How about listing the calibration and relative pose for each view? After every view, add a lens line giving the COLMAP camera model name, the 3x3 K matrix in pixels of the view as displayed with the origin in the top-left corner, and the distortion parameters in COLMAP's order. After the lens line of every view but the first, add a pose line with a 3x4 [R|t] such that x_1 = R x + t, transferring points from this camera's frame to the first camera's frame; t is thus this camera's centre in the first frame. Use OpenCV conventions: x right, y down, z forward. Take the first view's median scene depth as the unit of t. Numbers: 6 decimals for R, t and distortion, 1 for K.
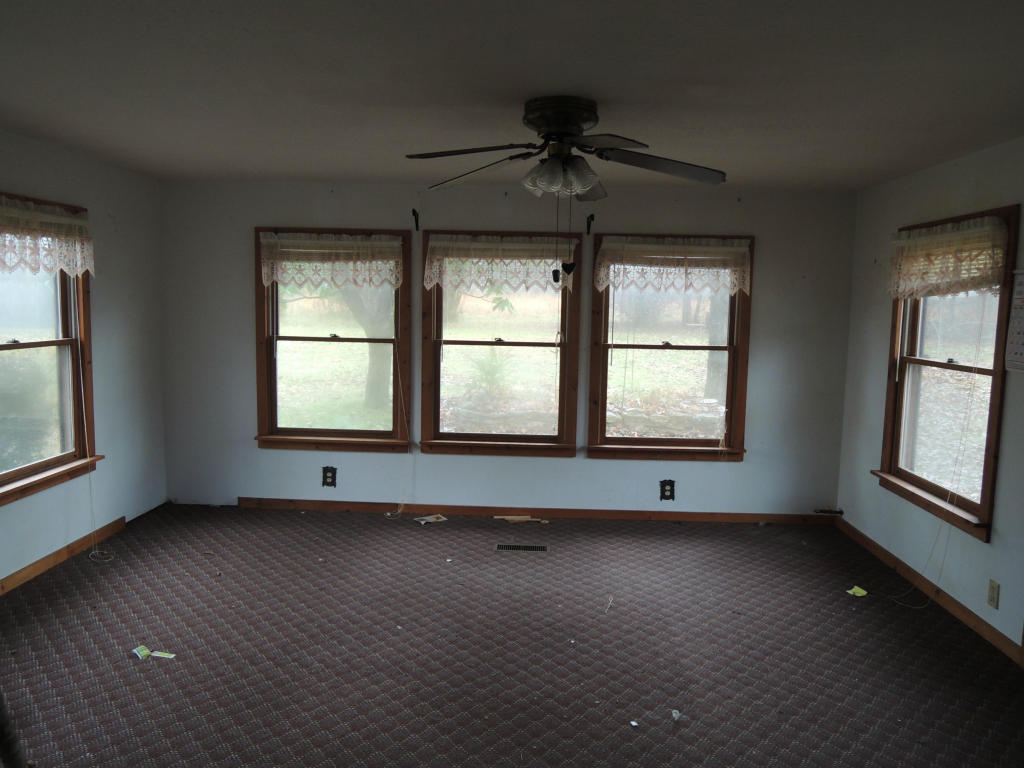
lens RADIAL K [[725.3, 0, 517.5], [0, 725.3, 382.1], [0, 0, 1]] dist [-0.027925, -0.004400]
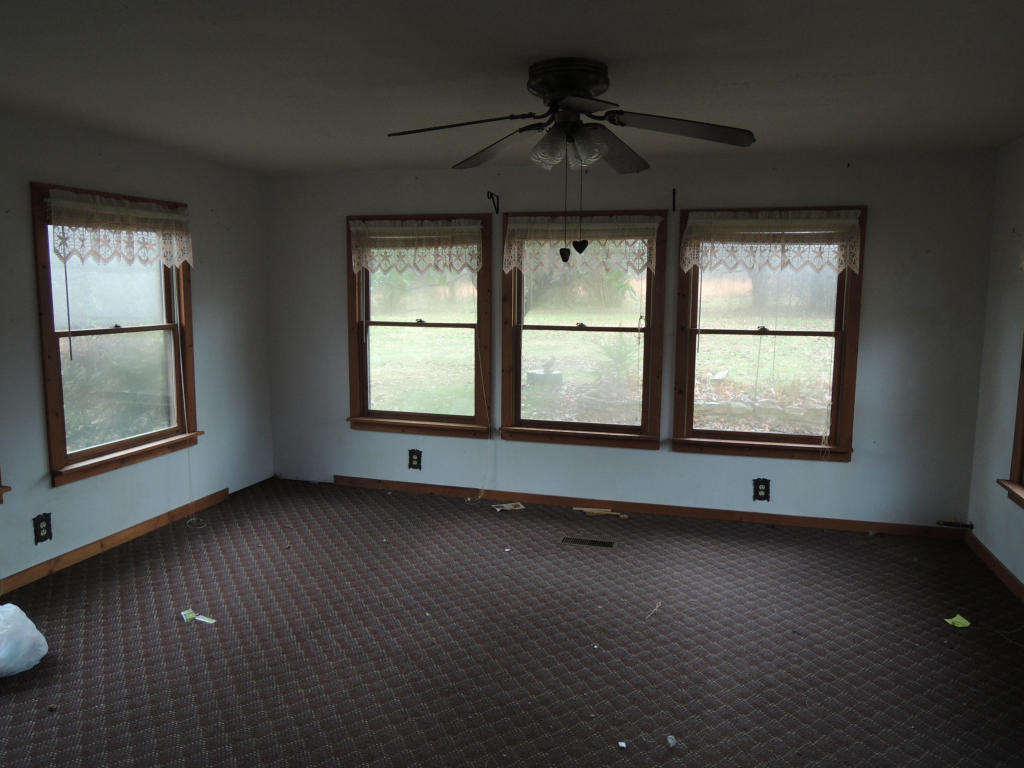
lens RADIAL K [[725.3, 0, 517.5], [0, 725.3, 382.1], [0, 0, 1]] dist [-0.027925, -0.004400]
pose [[0.970434, 0.017590, -0.240724, 0.136688], [-0.013002, 0.999703, 0.020636, -0.001133], [0.241016, -0.016896, 0.970374, 0.050688]]
